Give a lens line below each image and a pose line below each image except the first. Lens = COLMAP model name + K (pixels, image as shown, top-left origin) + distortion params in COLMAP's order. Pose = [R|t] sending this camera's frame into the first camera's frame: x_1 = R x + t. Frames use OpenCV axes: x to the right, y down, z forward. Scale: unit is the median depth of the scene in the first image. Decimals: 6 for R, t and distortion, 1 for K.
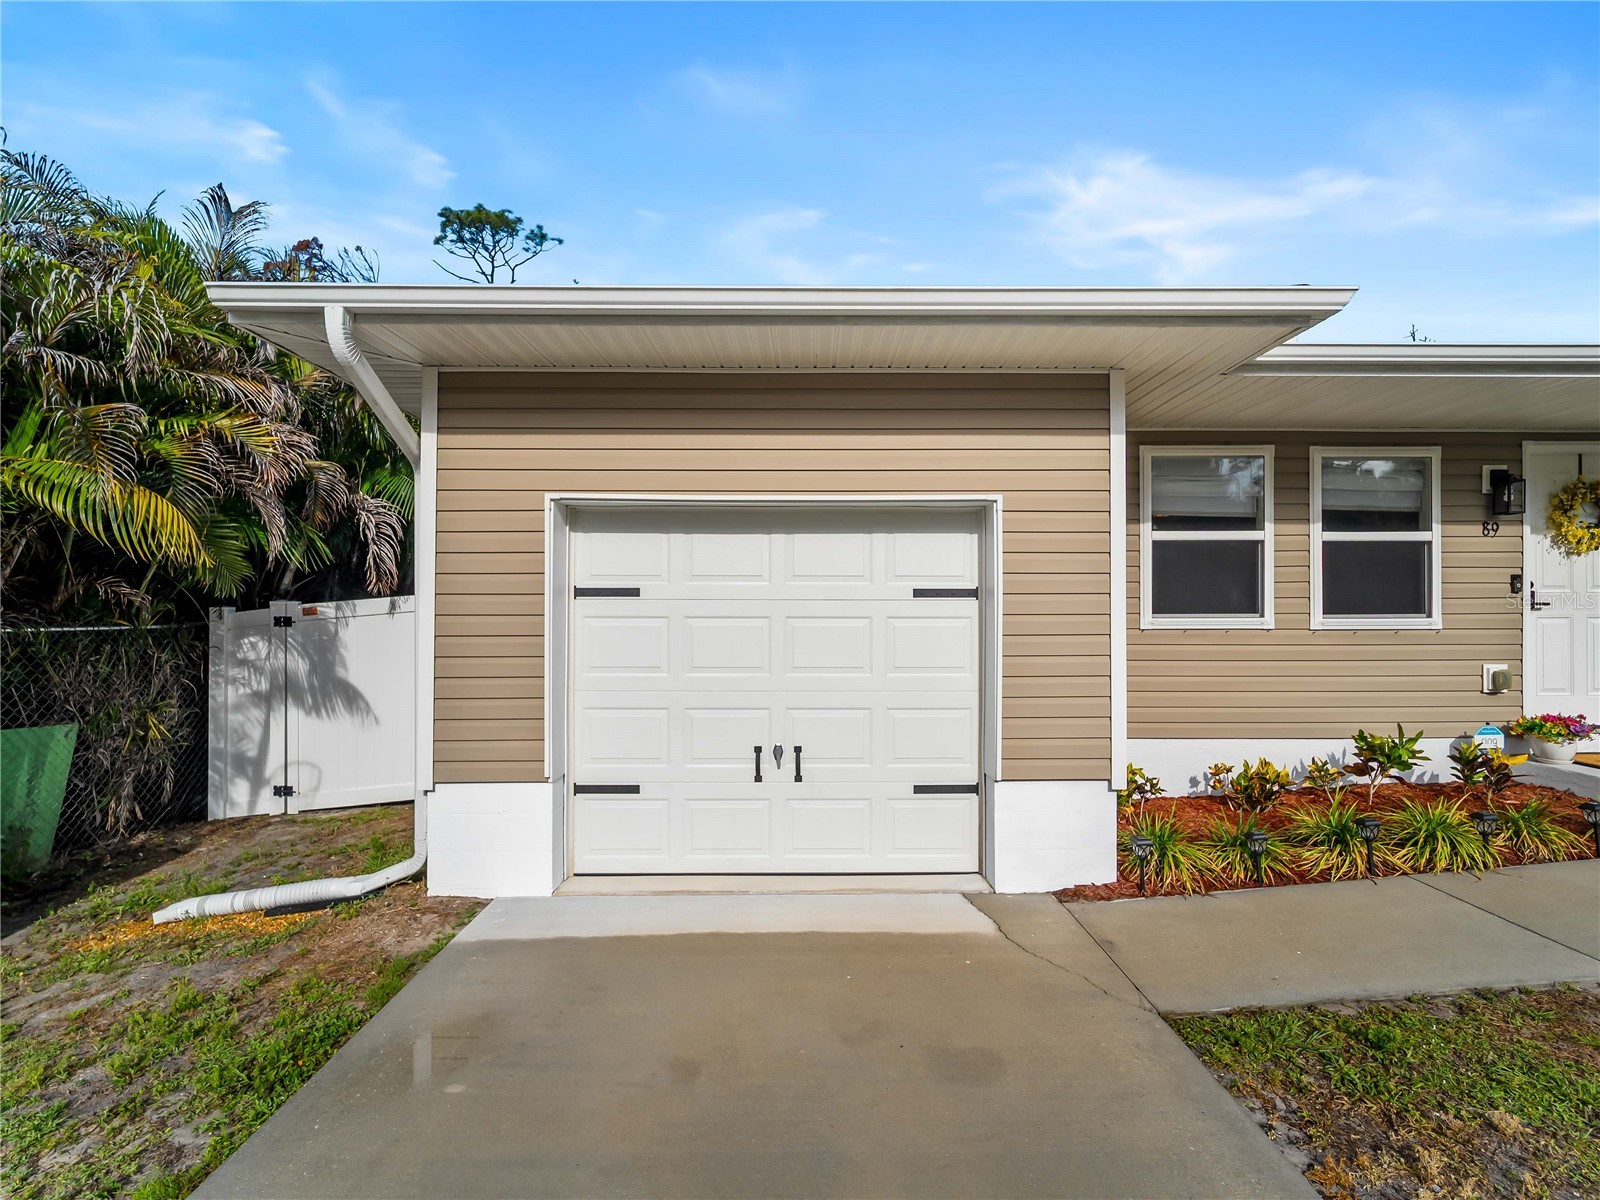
lens RADIAL K [[737.4, 0, 803.8], [0, 737.4, 605.6], [0, 0, 1]] dist [-0.000347, -0.001769]
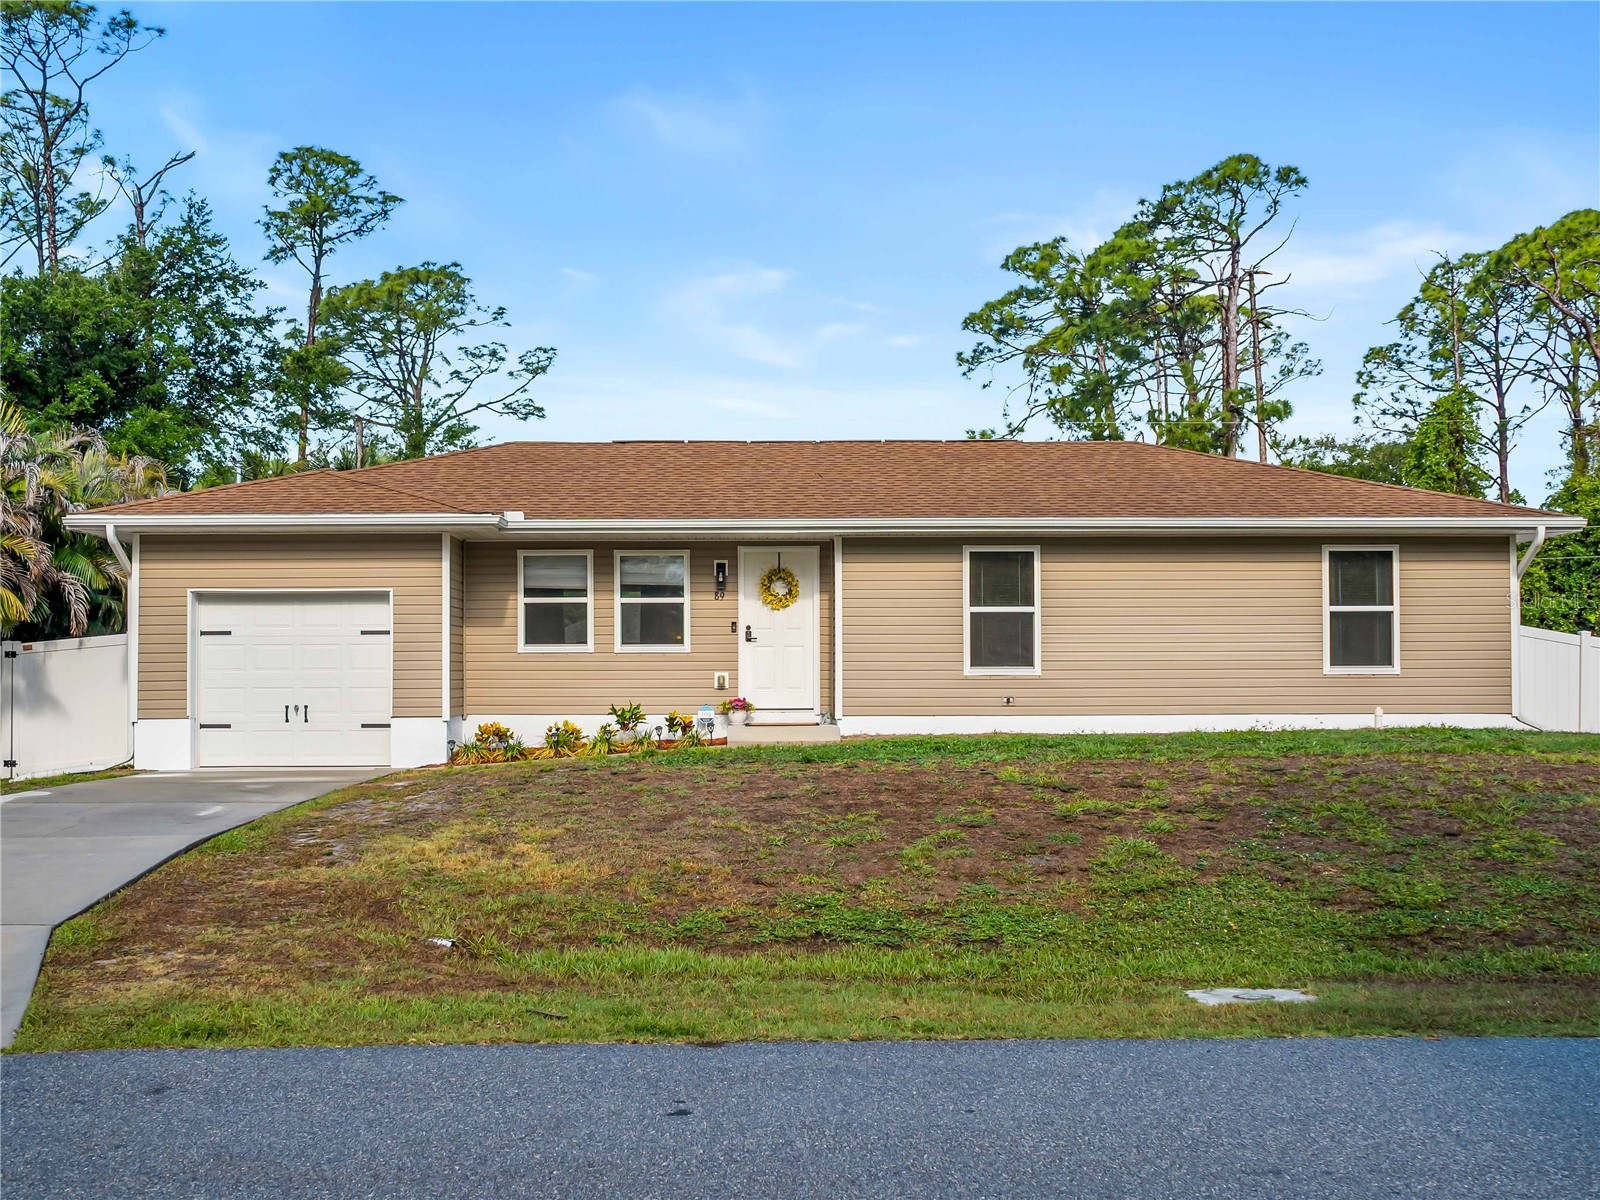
lens RADIAL K [[1938.4, 0, 797.5], [0, 1938.4, 637.3], [0, 0, 1]] dist [-0.001598, 0.000000]
pose [[0.999991, -0.004190, -0.000336, 1.175487], [0.004181, 0.999722, -0.023209, 0.109204], [0.000434, 0.023207, 0.999731, -3.817037]]
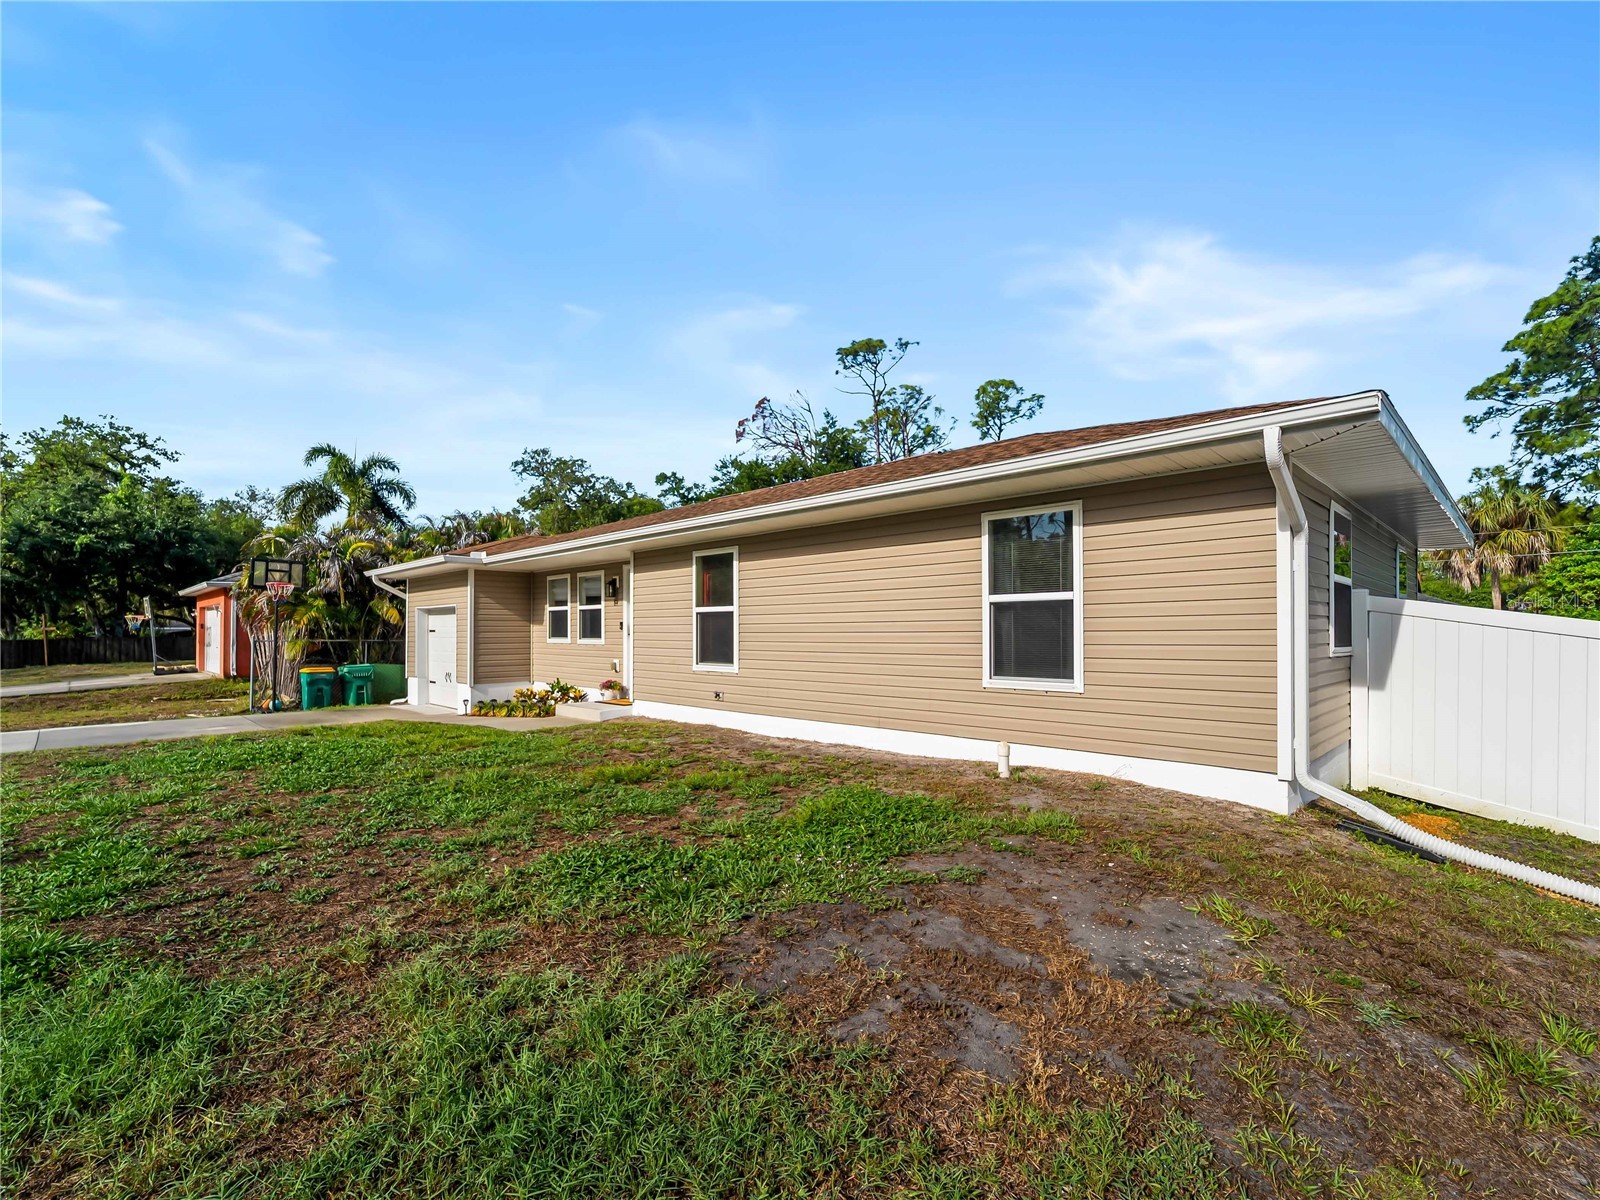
lens RADIAL K [[737.4, 0, 798.3], [0, 737.4, 625.3], [0, 0, 1]] dist [-0.000347, -0.001769]
pose [[0.688344, -0.008452, -0.725335, 3.218323], [0.003451, 0.999959, -0.008377, -0.008964], [0.725376, 0.003263, 0.688345, -0.225004]]
